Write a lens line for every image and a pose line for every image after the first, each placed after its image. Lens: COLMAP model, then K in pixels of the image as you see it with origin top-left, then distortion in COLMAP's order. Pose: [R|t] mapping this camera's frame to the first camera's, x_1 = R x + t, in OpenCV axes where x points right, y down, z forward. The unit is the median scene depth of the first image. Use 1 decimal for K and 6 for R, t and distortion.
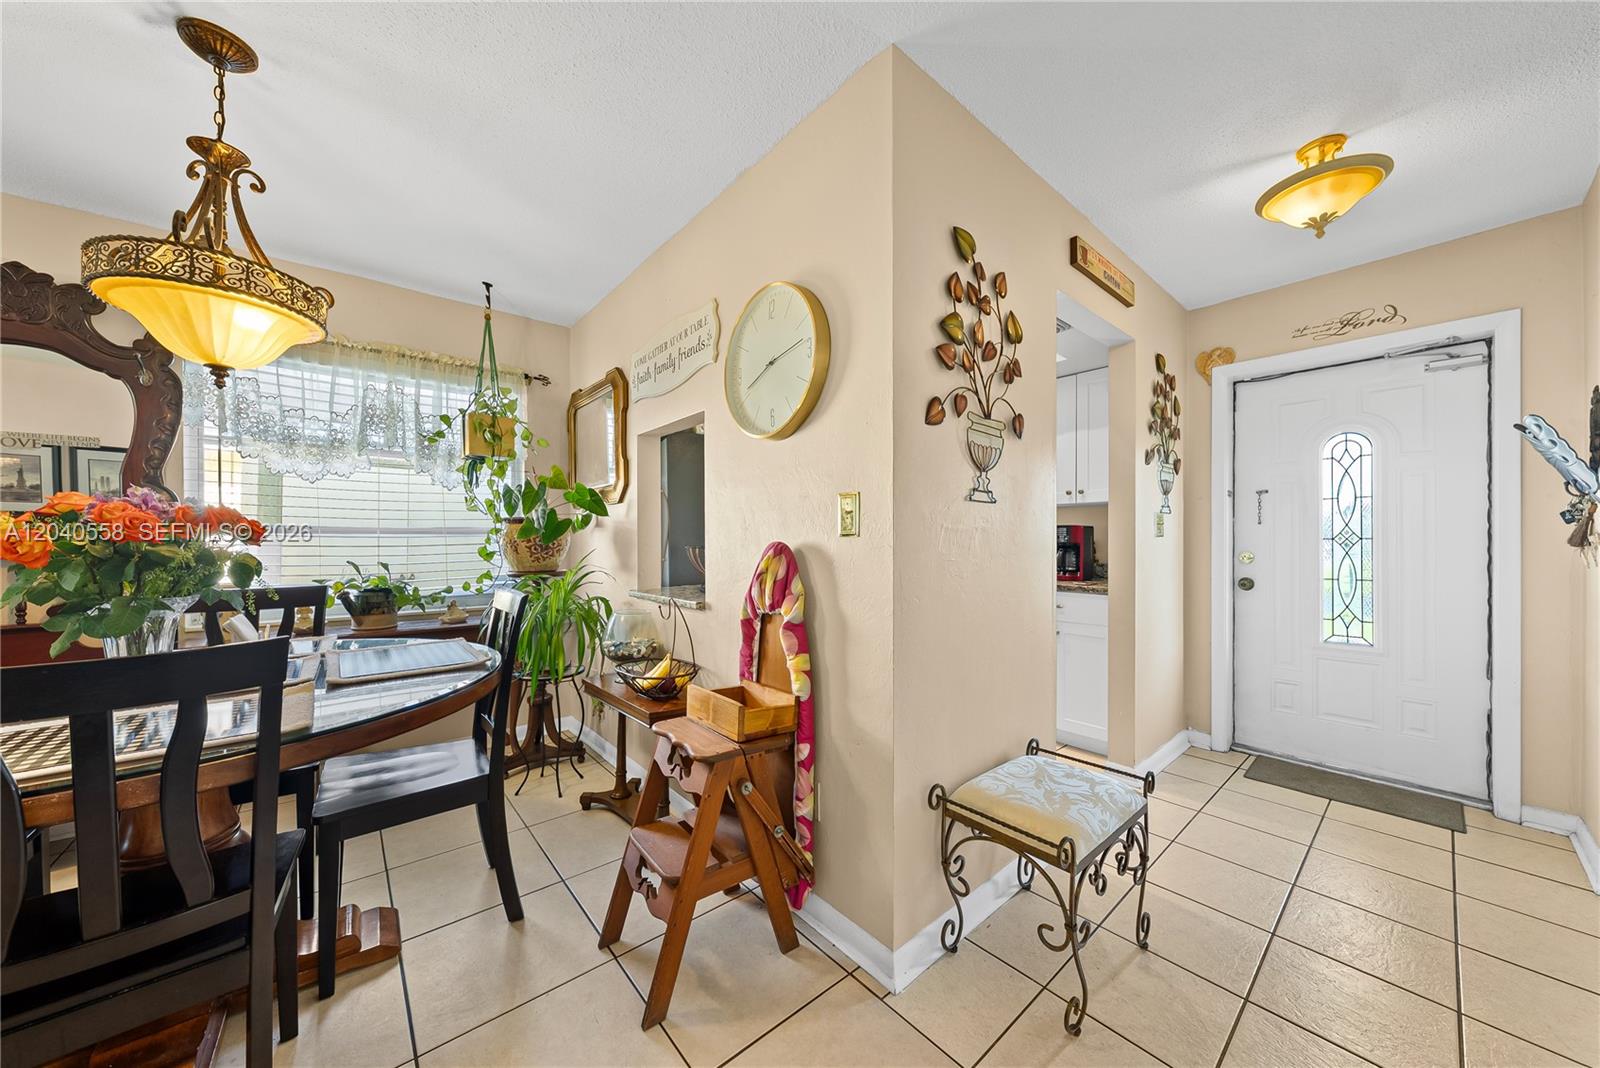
lens RADIAL K [[546.8, 0, 803.5], [0, 546.8, 538.8], [0, 0, 1]] dist [-0.007969, -0.000043]
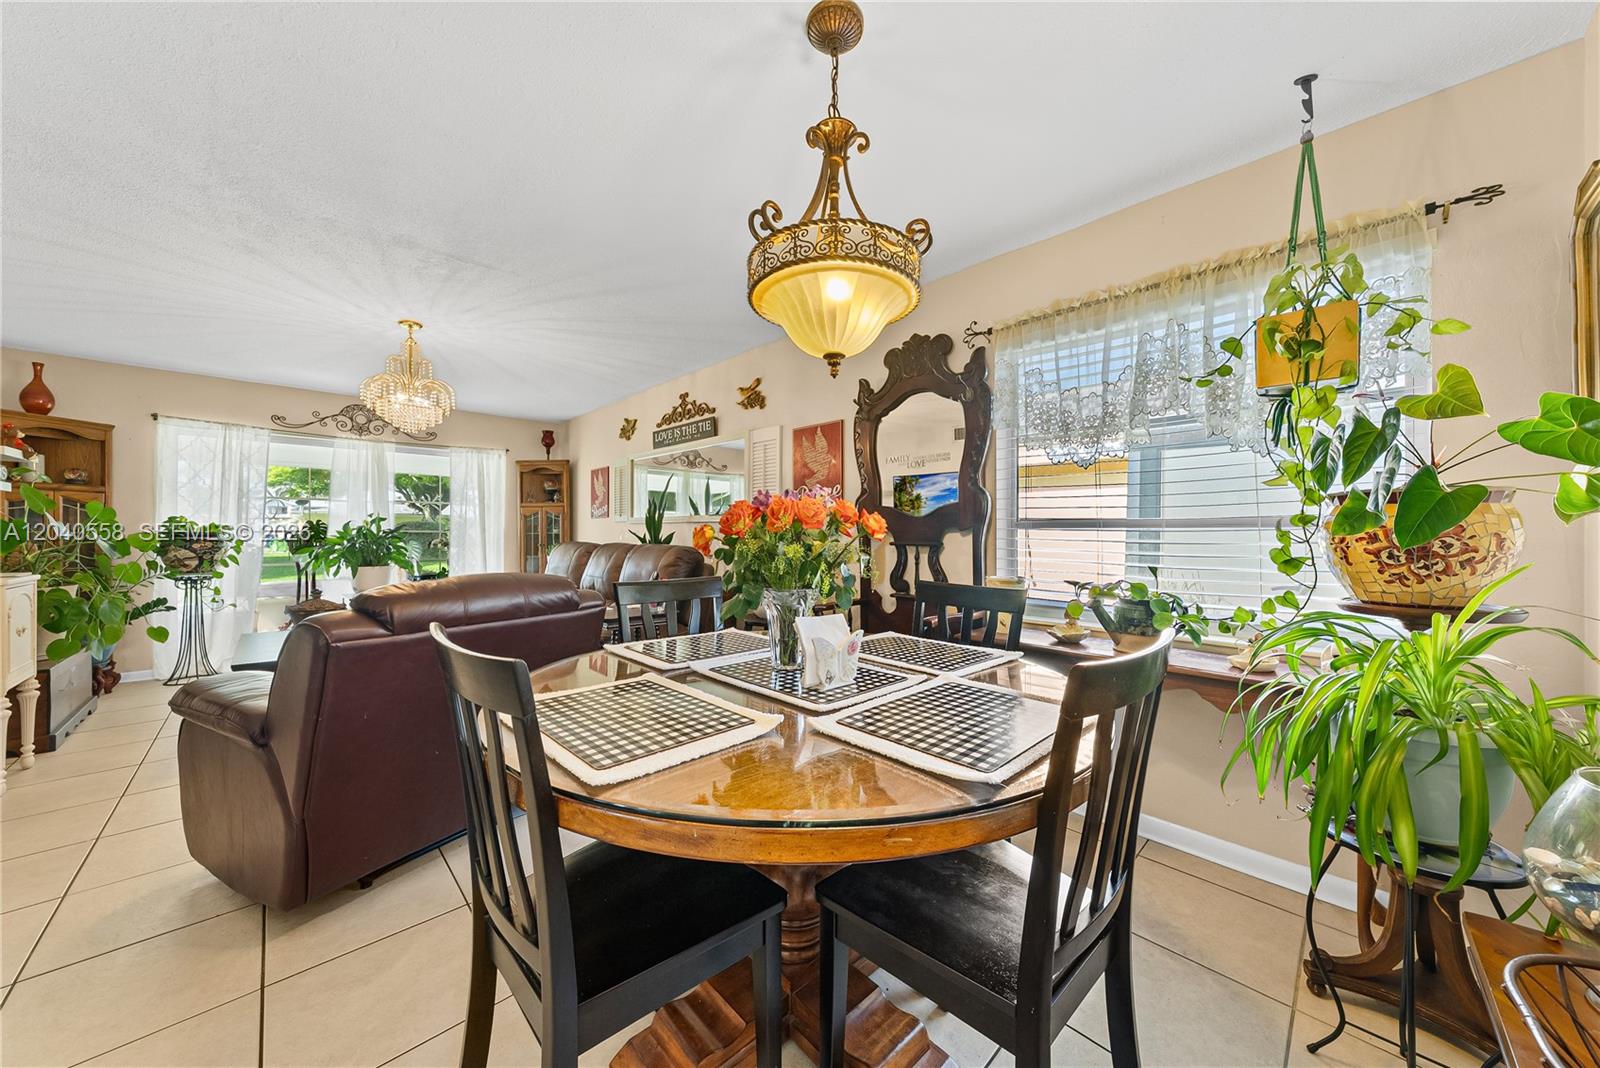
lens RADIAL K [[550.6, 0, 800.0], [0, 550.6, 534.0], [0, 0, 1]] dist [-0.001186, 0.000110]
pose [[0.066456, -0.001997, -0.997787, -0.055743], [-0.000447, 0.999998, -0.002031, 0.001437], [0.997789, 0.000581, 0.066455, 0.474382]]
